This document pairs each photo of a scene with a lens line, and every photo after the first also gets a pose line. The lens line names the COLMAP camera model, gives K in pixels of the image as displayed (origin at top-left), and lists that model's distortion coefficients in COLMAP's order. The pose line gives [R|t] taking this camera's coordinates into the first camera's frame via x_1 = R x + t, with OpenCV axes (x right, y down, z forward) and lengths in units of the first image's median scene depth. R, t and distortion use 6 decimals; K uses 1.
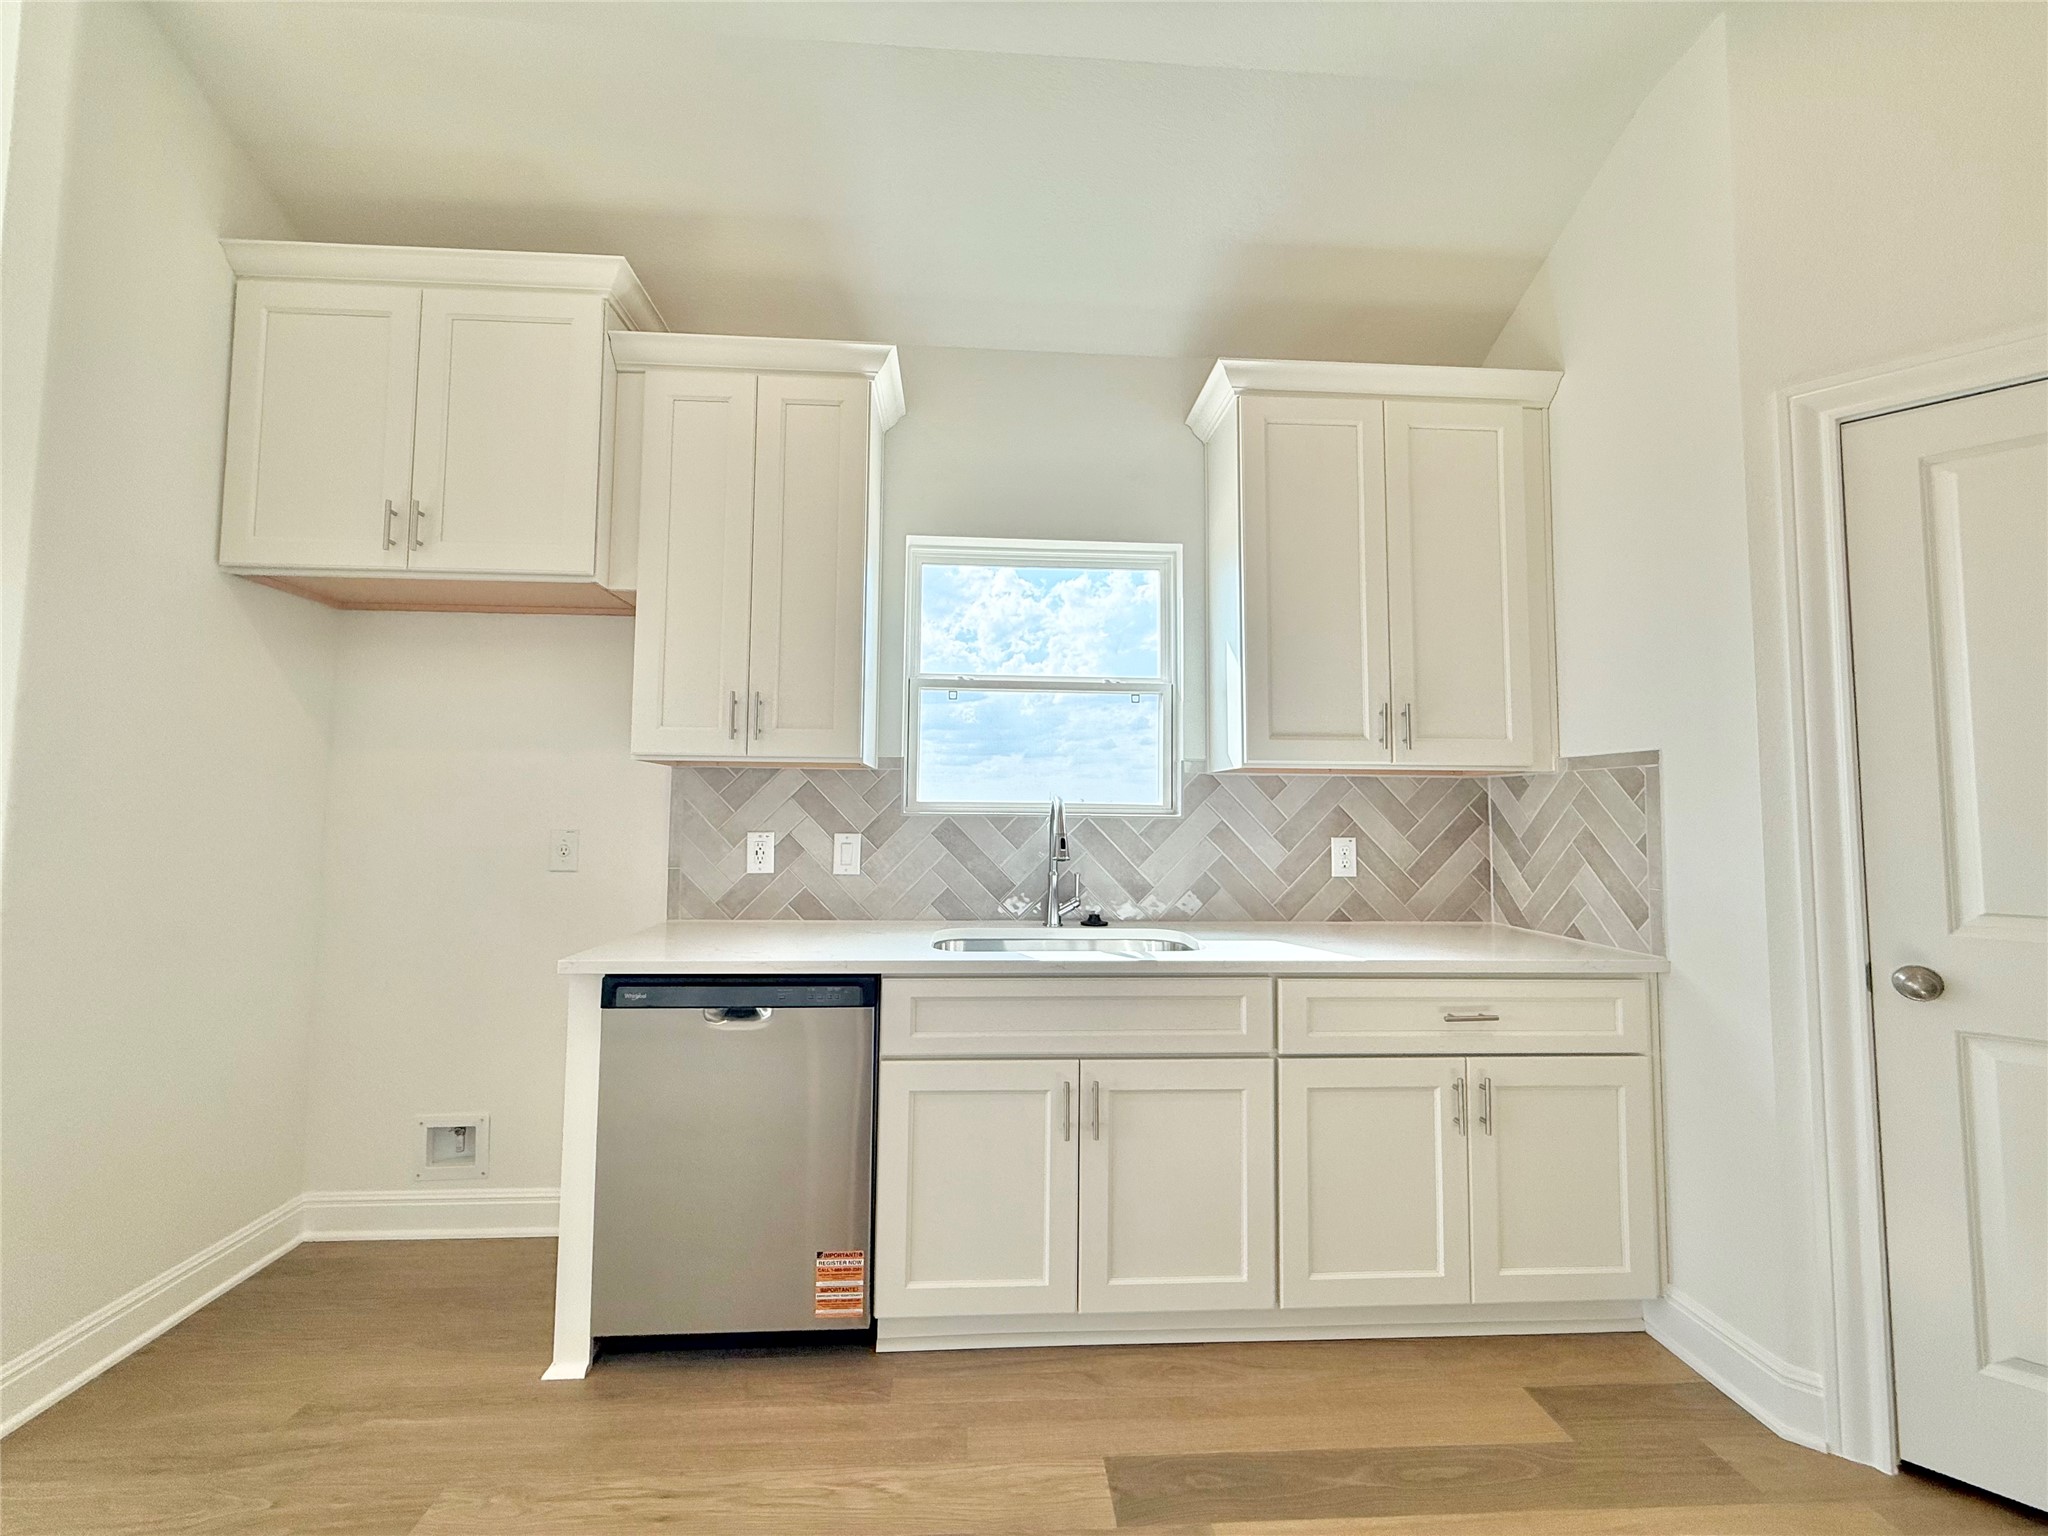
lens RADIAL K [[811.8, 0, 1023.7], [0, 811.8, 764.8], [0, 0, 1]] dist [-0.000957, 0.000356]
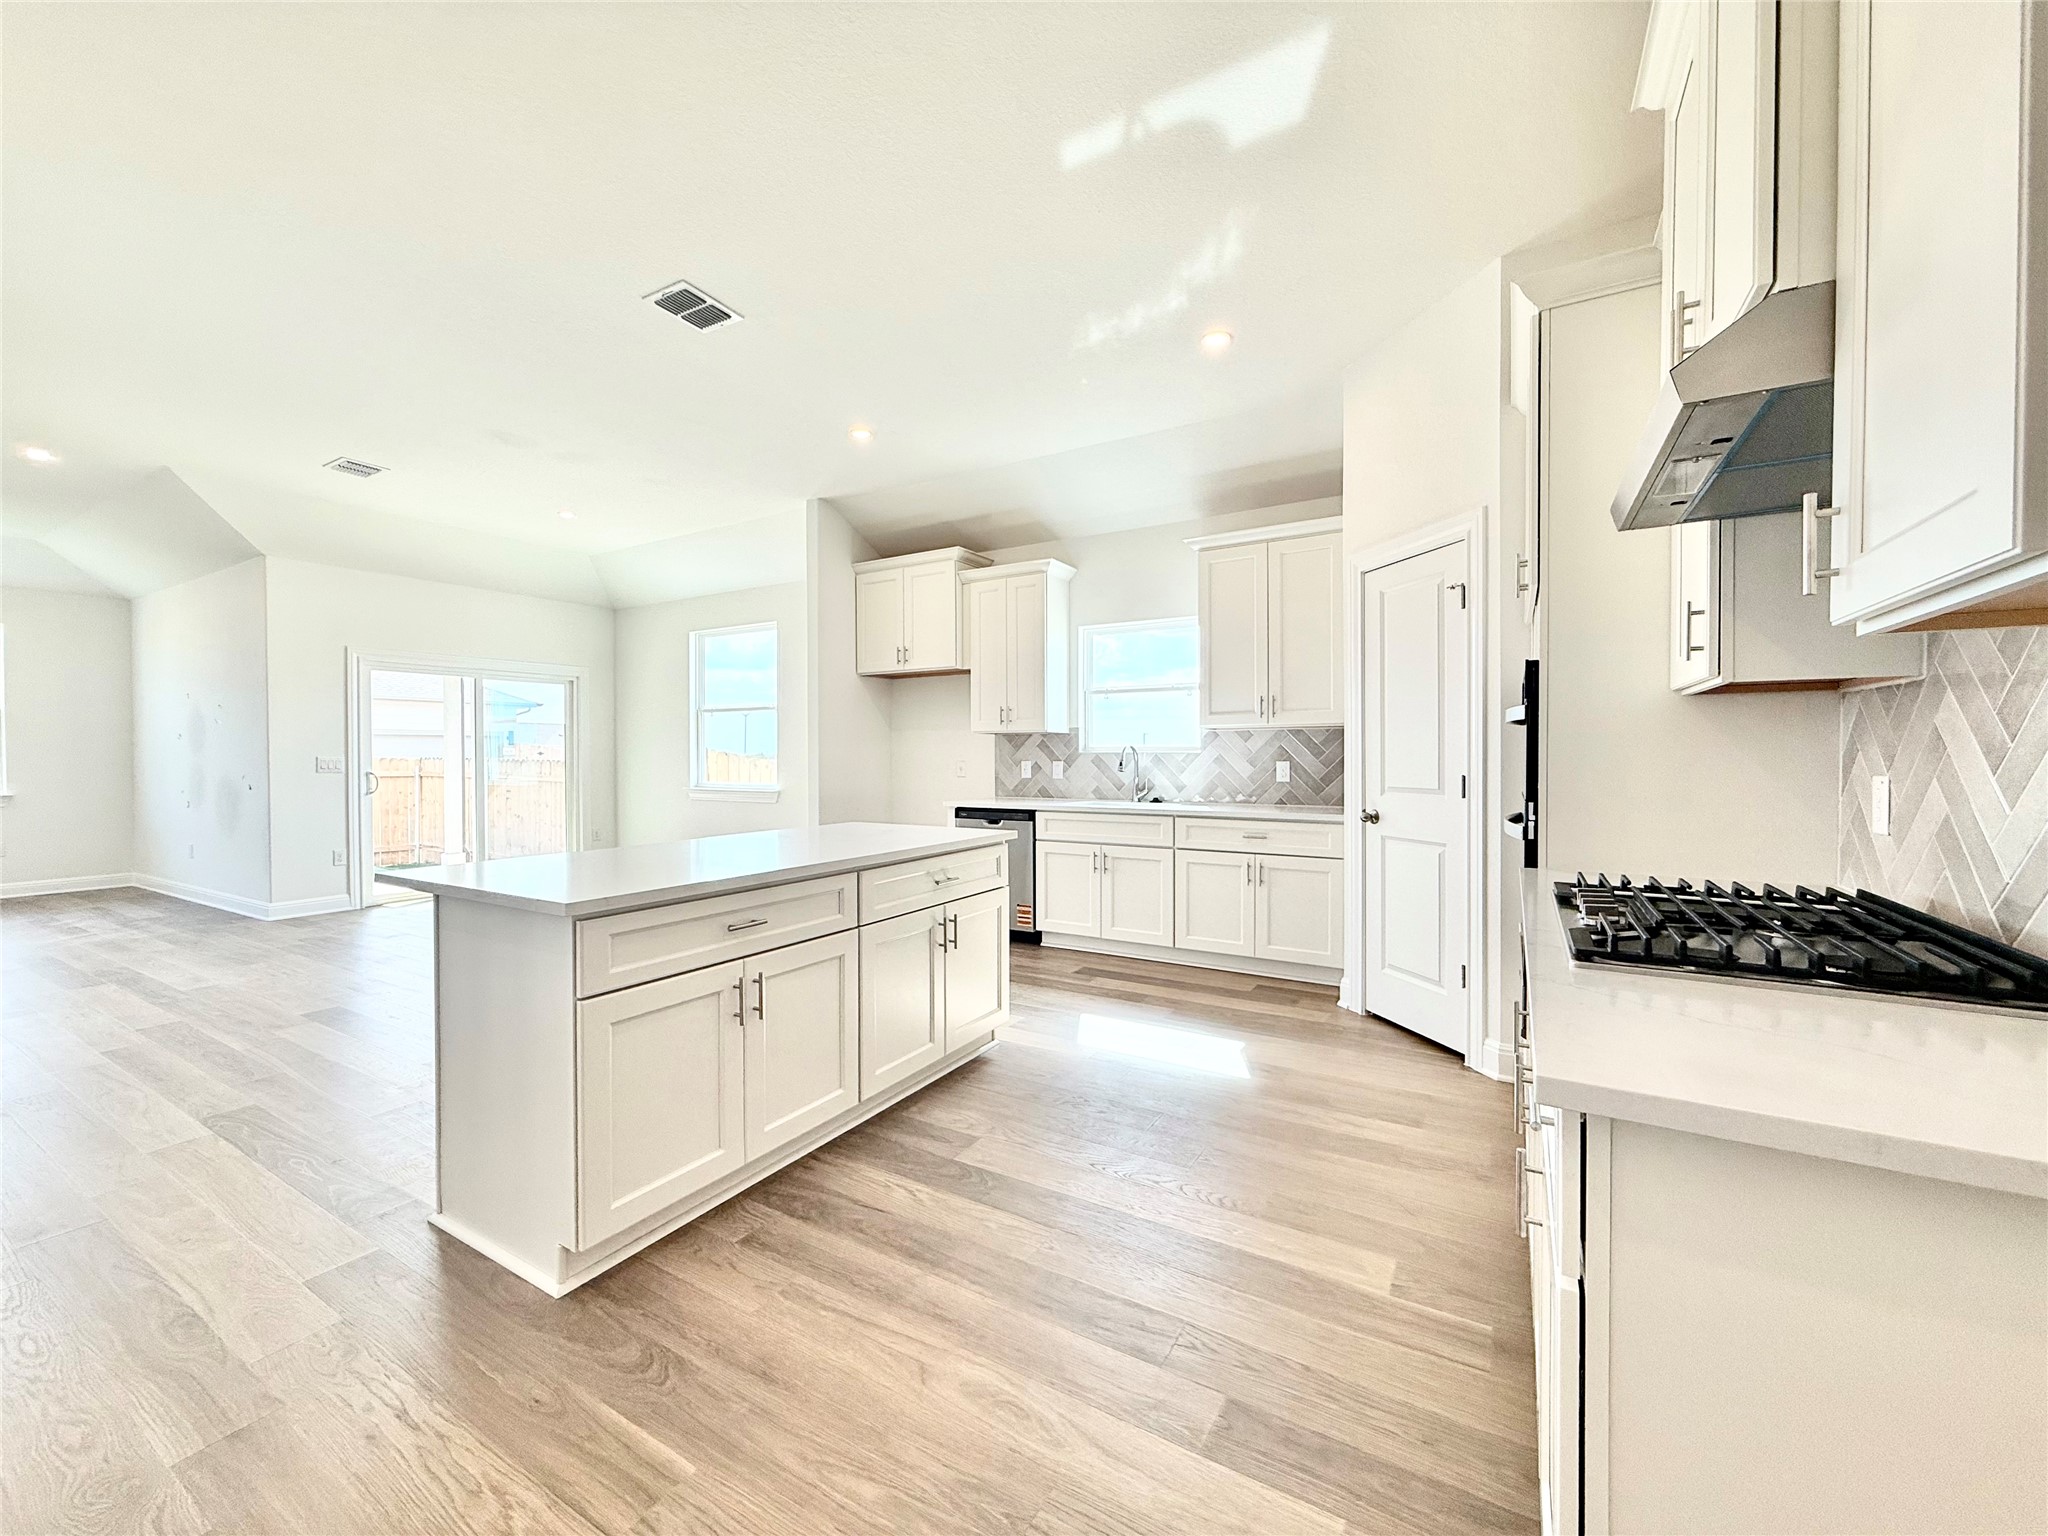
lens RADIAL K [[811.8, 0, 1023.7], [0, 811.8, 764.8], [0, 0, 1]] dist [-0.000957, 0.000356]
pose [[0.825795, -0.006371, -0.563935, 1.121244], [0.046712, 0.997273, 0.057137, -0.046636], [0.562033, -0.073526, 0.823840, -1.070193]]
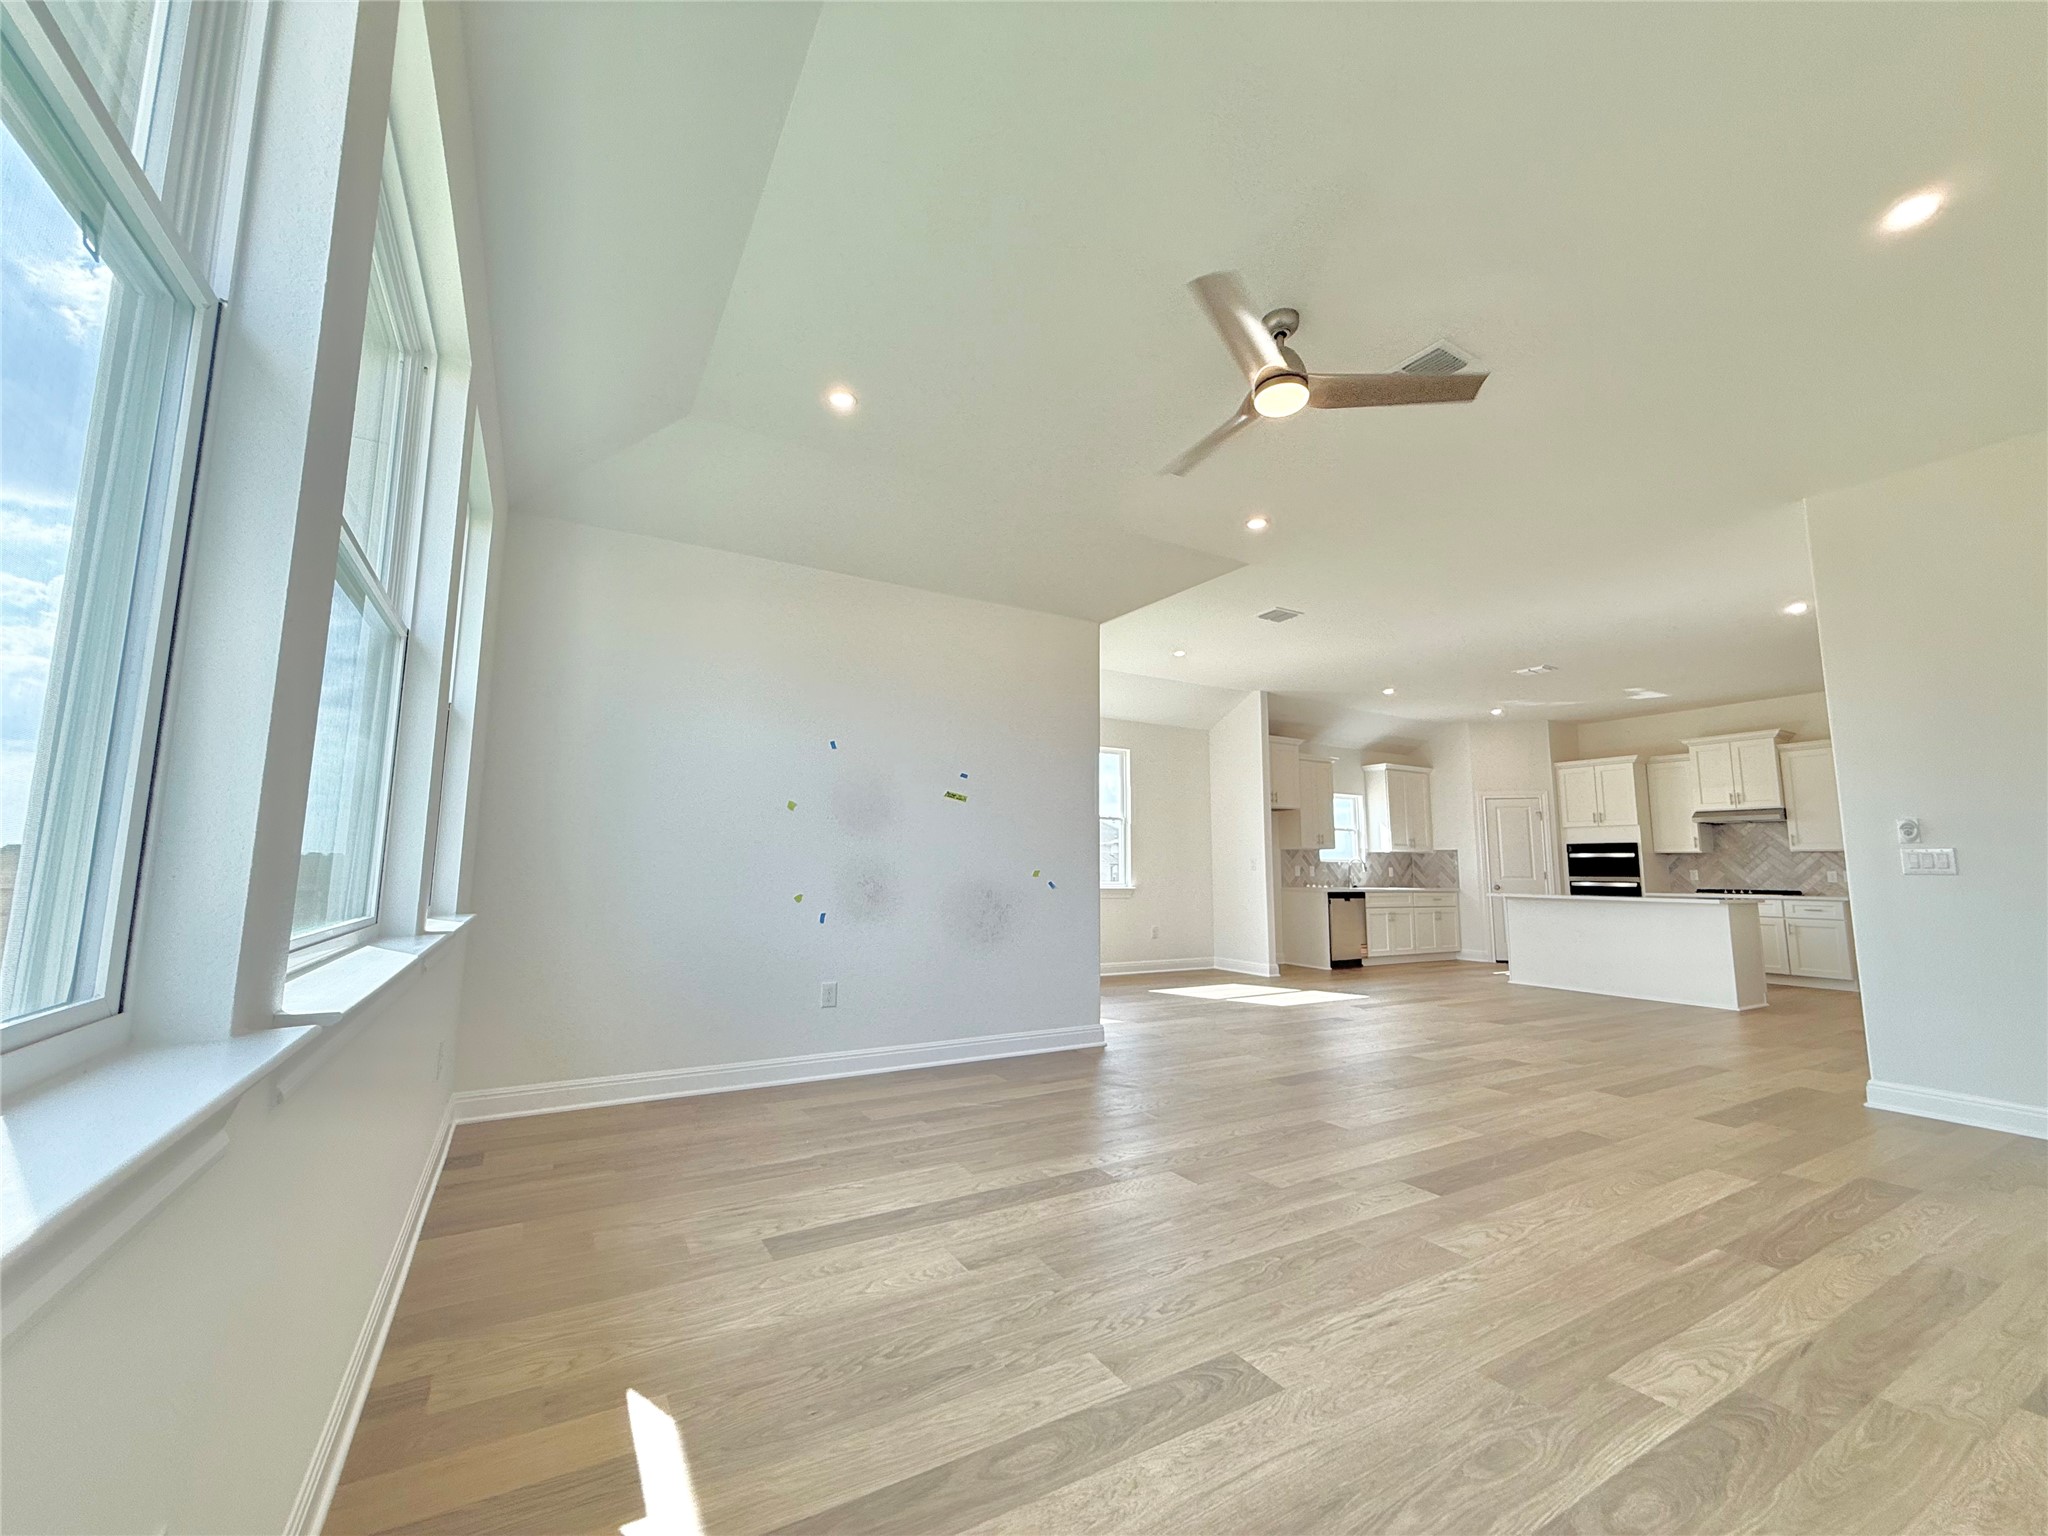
lens RADIAL K [[811.8, 0, 1023.7], [0, 811.8, 764.8], [0, 0, 1]] dist [-0.000957, 0.000356]
pose [[0.891767, 0.057173, 0.448868, -3.766611], [-0.027015, 0.996943, -0.073311, -0.096160], [-0.451687, 0.053251, 0.890586, -2.250480]]
